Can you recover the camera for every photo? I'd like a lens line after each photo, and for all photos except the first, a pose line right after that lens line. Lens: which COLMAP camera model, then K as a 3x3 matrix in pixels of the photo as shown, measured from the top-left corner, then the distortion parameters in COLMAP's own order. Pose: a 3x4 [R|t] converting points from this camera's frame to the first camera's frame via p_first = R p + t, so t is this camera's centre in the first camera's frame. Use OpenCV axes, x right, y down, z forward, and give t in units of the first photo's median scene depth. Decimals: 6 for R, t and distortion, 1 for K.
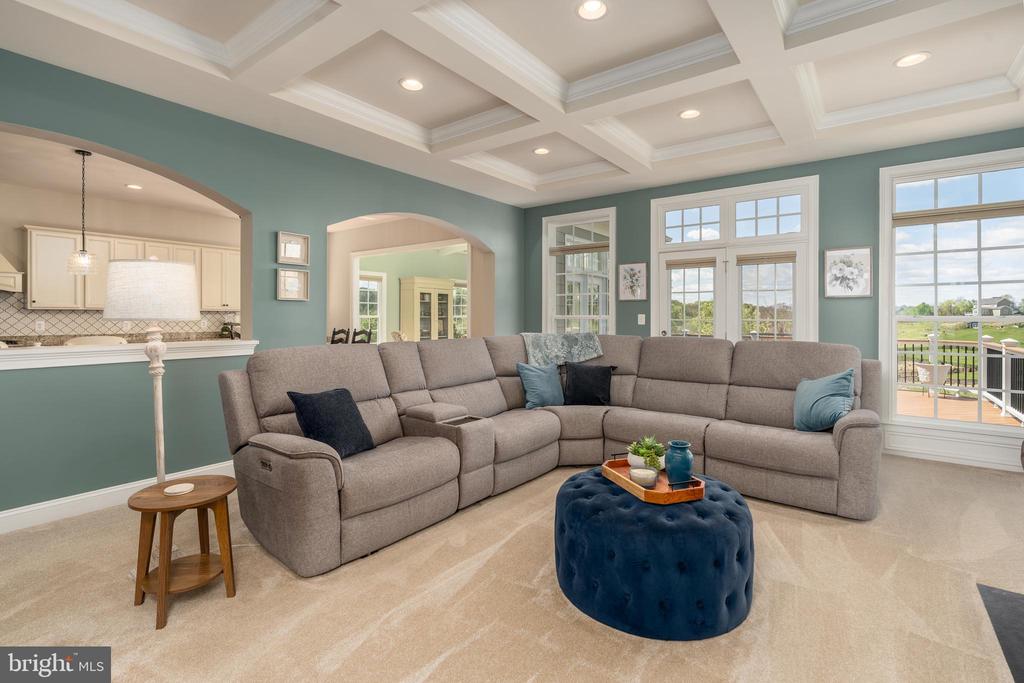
lens RADIAL K [[477.9, 0, 512.9], [0, 477.9, 315.4], [0, 0, 1]] dist [-0.000079, 0.000325]
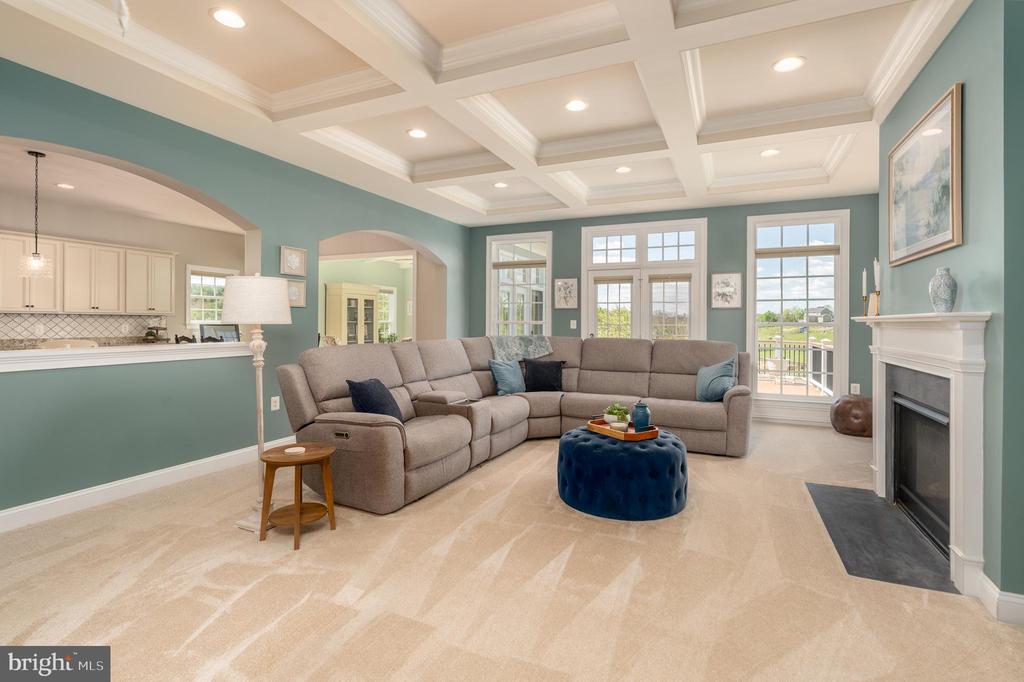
lens RADIAL K [[476.2, 0, 505.6], [0, 476.2, 319.6], [0, 0, 1]] dist [-0.000095, 0.000116]
pose [[0.978778, 0.003960, 0.204887, -0.200434], [-0.003464, 0.999990, -0.002782, 0.000308], [-0.204896, 0.002014, 0.978782, -0.209877]]
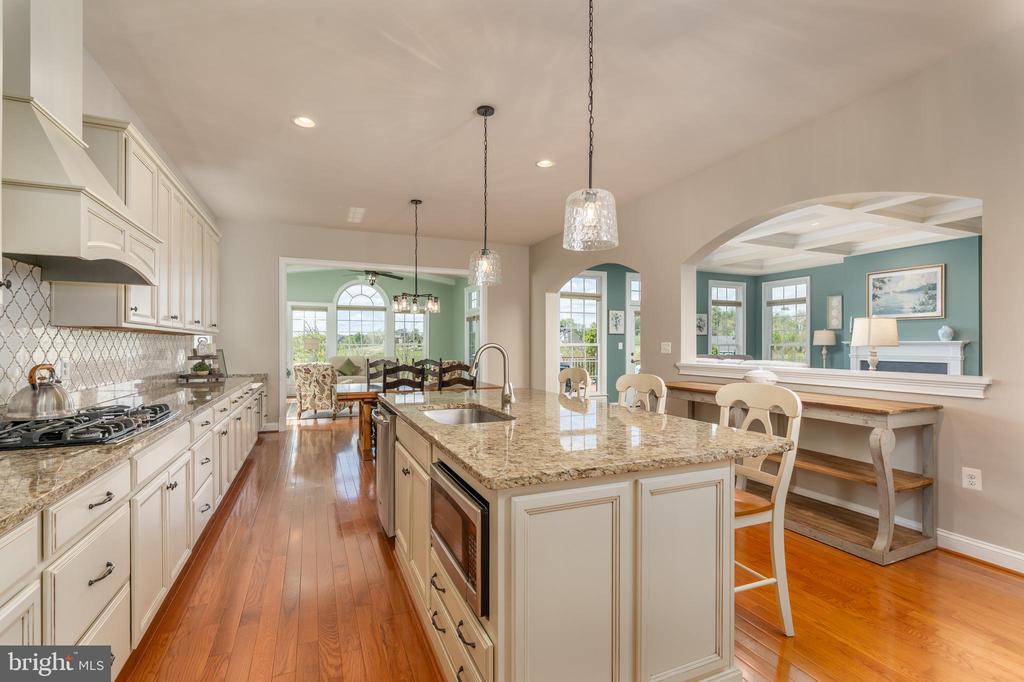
lens RADIAL K [[477.9, 0, 517.7], [0, 477.9, 342.3], [0, 0, 1]] dist [-0.002059, 0.000026]
pose [[0.497738, 0.002155, 0.867325, -1.714098], [-0.001868, 0.999997, -0.001413, -0.000443], [-0.867325, -0.000917, 0.497741, 0.668595]]
